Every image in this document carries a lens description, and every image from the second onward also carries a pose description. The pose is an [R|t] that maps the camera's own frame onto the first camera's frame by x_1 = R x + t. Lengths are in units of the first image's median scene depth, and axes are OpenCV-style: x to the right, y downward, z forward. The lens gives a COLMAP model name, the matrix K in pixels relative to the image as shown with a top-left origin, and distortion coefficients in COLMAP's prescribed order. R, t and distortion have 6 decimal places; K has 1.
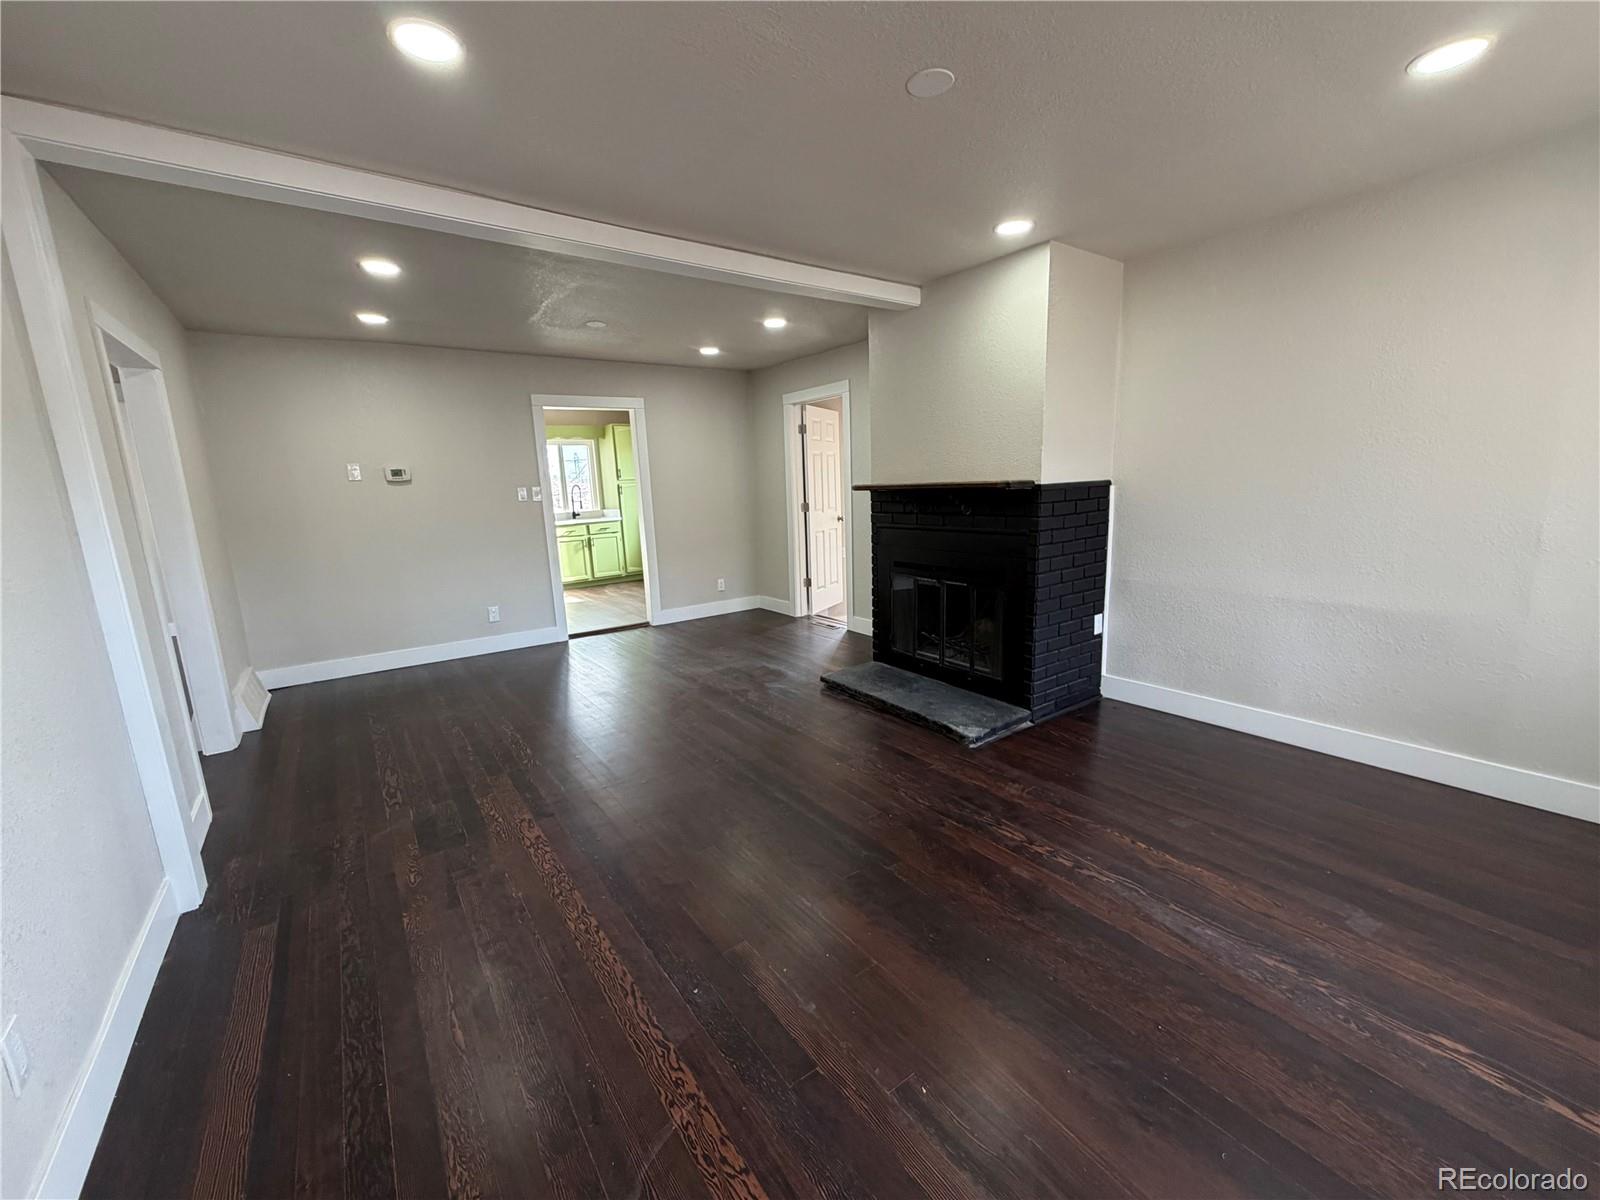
lens RADIAL K [[635.0, 0, 793.3], [0, 635.0, 598.7], [0, 0, 1]] dist [-0.003522, 0.000205]
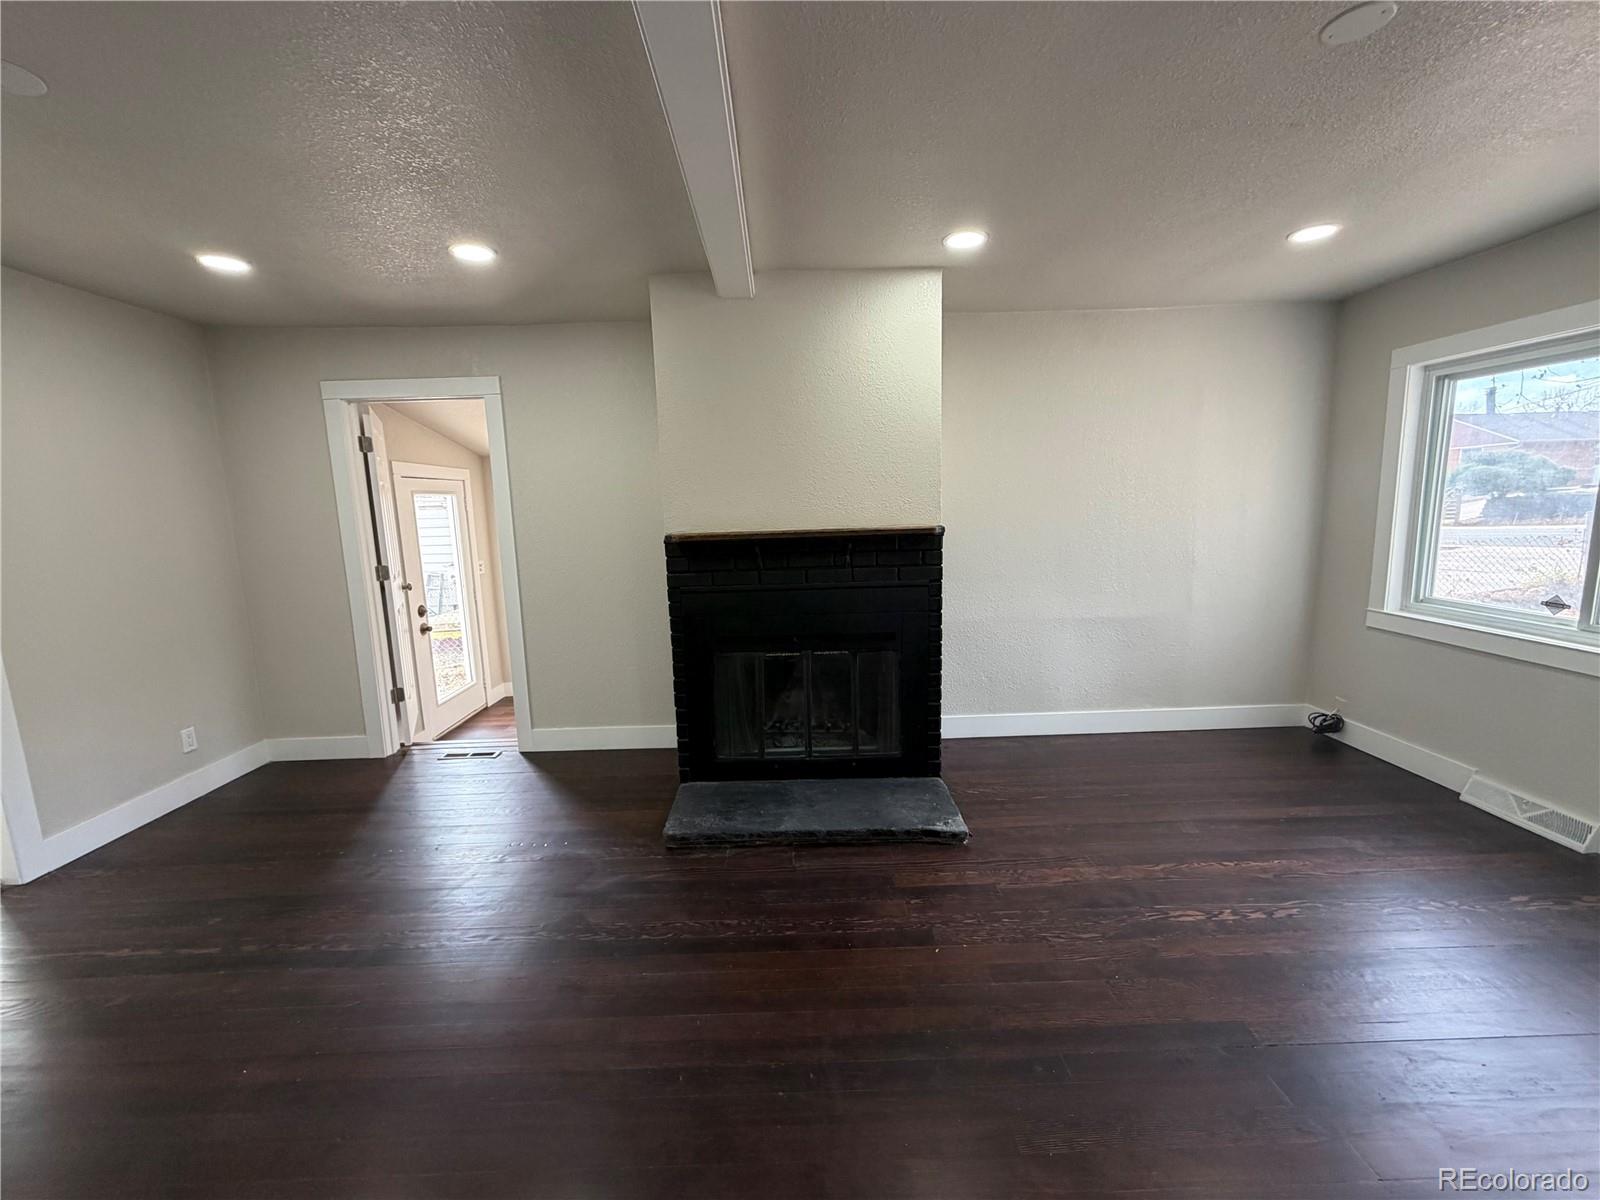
lens RADIAL K [[635.0, 0, 799.5], [0, 635.0, 597.3], [0, 0, 1]] dist [-0.003522, 0.000205]
pose [[0.570137, -0.095502, 0.815980, -0.395877], [0.158602, 0.987331, 0.004739, -0.097677], [-0.806095, 0.126714, 0.578061, 0.534707]]
